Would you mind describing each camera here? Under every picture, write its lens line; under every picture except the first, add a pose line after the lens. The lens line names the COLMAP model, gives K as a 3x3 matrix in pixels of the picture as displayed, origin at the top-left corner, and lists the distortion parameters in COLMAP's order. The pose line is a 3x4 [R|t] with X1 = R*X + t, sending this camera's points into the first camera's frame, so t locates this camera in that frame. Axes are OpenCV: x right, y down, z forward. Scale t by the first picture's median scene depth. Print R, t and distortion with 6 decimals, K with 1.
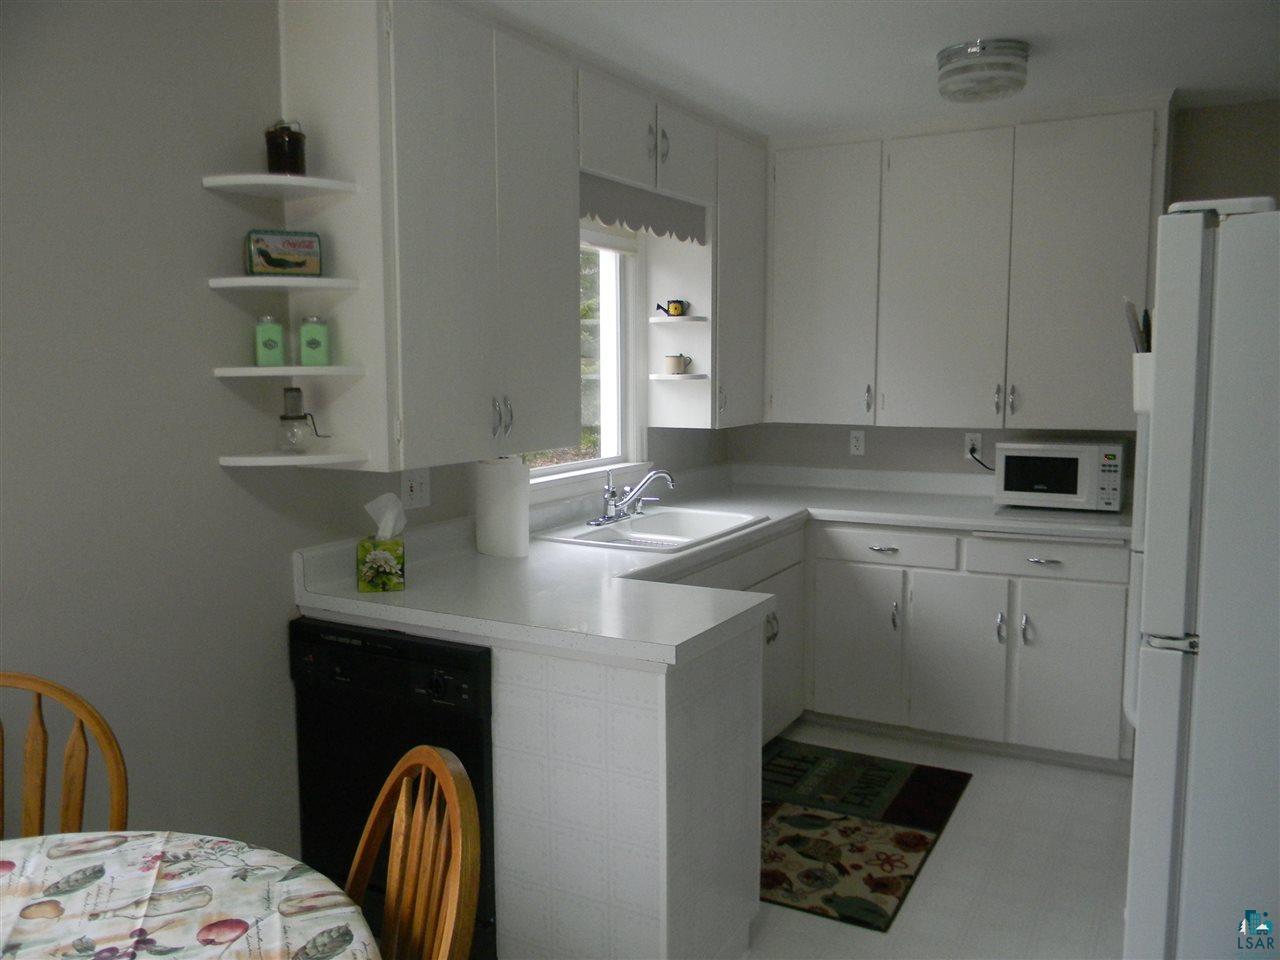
lens RADIAL K [[1028.8, 0, 650.8], [0, 1028.8, 476.7], [0, 0, 1]] dist [0.045994, -0.006318]
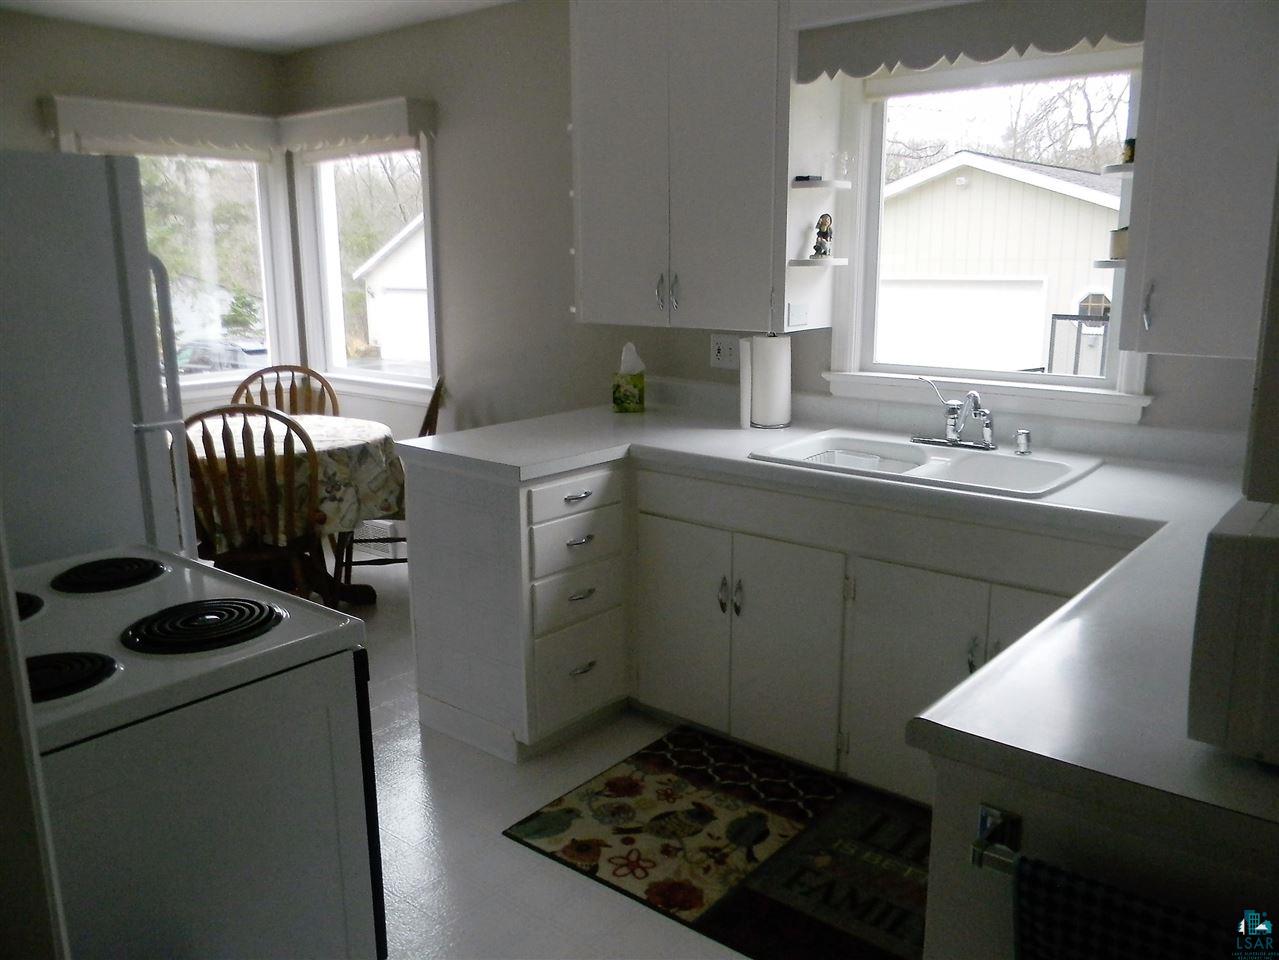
lens RADIAL K [[1028.0, 0, 642.3], [0, 1028.0, 480.3], [0, 0, 1]] dist [0.045994, -0.006318]
pose [[-0.204368, 0.206343, -0.956899, 0.922864], [-0.100285, 0.967974, 0.230149, -0.107936], [0.973744, 0.142998, -0.177129, 1.083544]]
